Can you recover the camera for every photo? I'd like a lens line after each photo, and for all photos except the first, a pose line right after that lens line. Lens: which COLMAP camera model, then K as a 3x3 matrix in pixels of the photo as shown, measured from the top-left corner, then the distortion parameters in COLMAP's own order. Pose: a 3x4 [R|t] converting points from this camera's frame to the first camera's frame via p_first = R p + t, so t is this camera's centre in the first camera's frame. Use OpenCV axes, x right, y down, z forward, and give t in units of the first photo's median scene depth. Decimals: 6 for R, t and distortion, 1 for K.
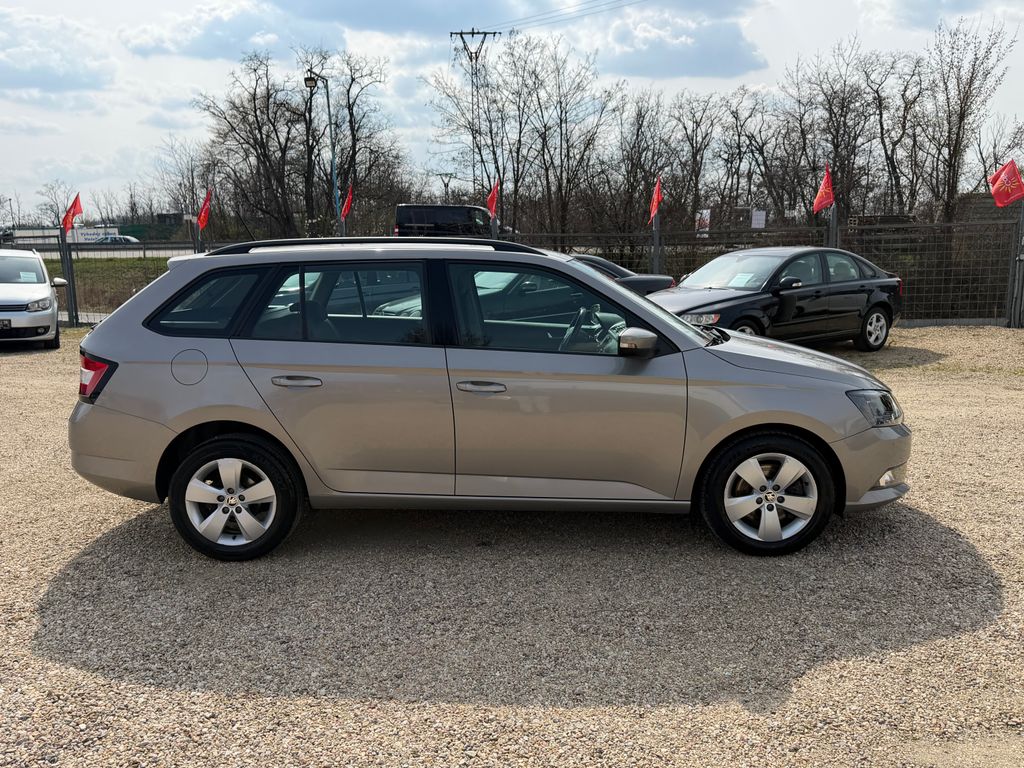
lens RADIAL K [[835.3, 0, 512.0], [0, 835.3, 384.0], [0, 0, 1]] dist [-0.003184, -0.003235]
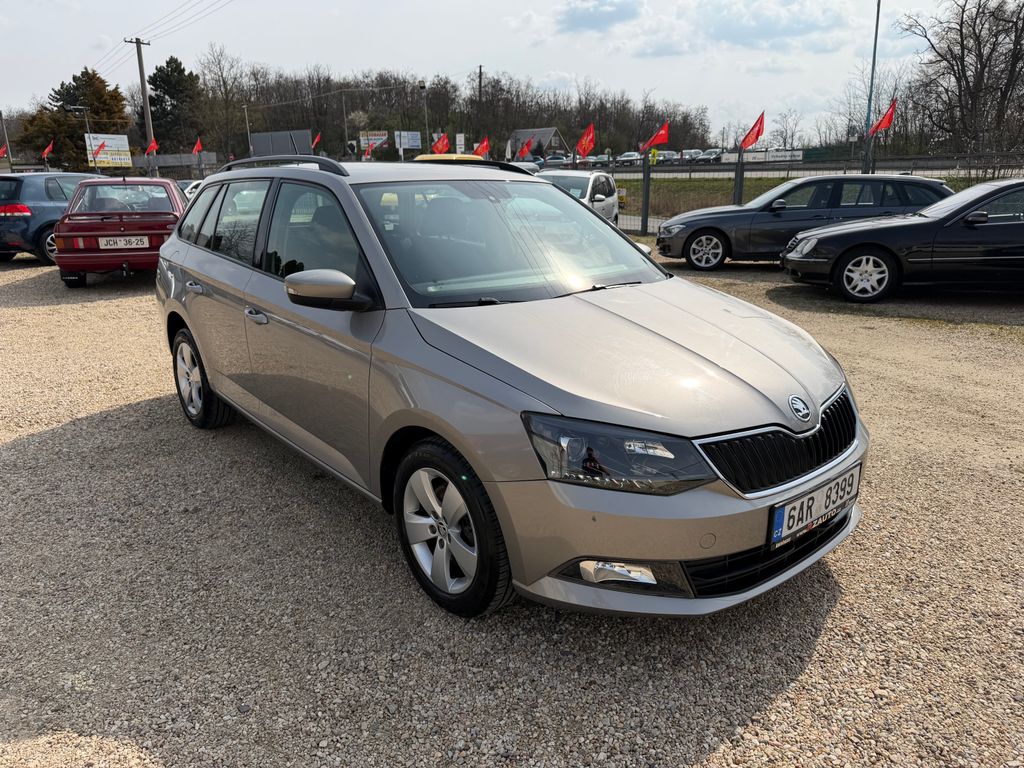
lens RADIAL K [[719.1, 0, 512.0], [0, 719.1, 384.0], [0, 0, 1]] dist [-0.000974, -0.002268]
pose [[0.668727, 0.210595, -0.713059, 0.162978], [-0.116595, 0.976885, 0.179168, -0.021803], [0.734309, -0.036675, 0.677824, 0.137374]]
